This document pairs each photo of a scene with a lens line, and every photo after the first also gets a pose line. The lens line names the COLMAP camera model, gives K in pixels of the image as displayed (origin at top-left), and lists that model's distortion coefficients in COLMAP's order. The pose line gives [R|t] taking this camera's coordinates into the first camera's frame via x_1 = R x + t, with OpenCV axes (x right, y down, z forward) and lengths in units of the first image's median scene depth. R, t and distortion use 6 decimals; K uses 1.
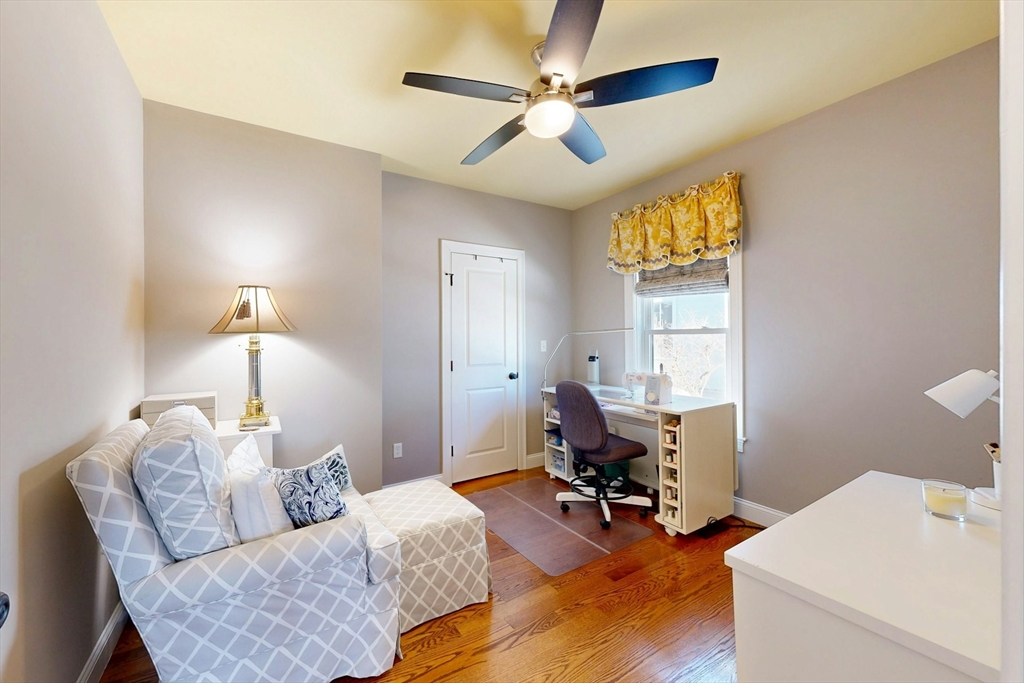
lens RADIAL K [[455.5, 0, 512.0], [0, 455.5, 341.5], [0, 0, 1]] dist [-0.002347, -0.000212]
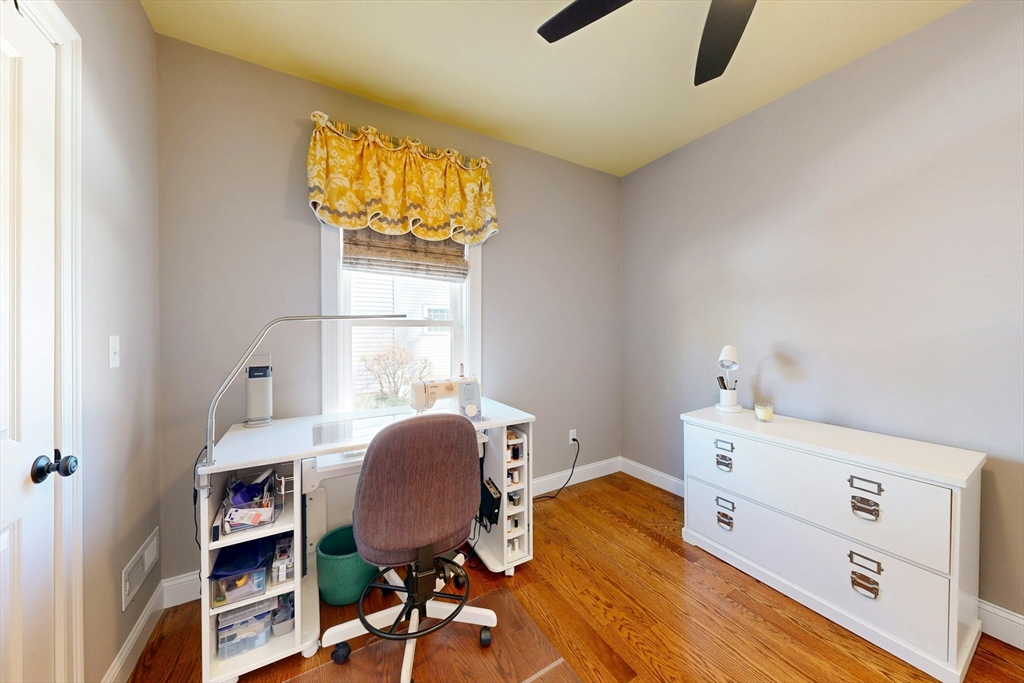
lens RADIAL K [[346.2, 0, 511.2], [0, 346.2, 334.1], [0, 0, 1]] dist [-0.000504, 0.000018]
pose [[0.033463, 0.002458, 0.999437, -0.220245], [0.012718, 0.999915, -0.002885, 0.001159], [-0.999359, 0.012807, 0.033429, 0.816016]]
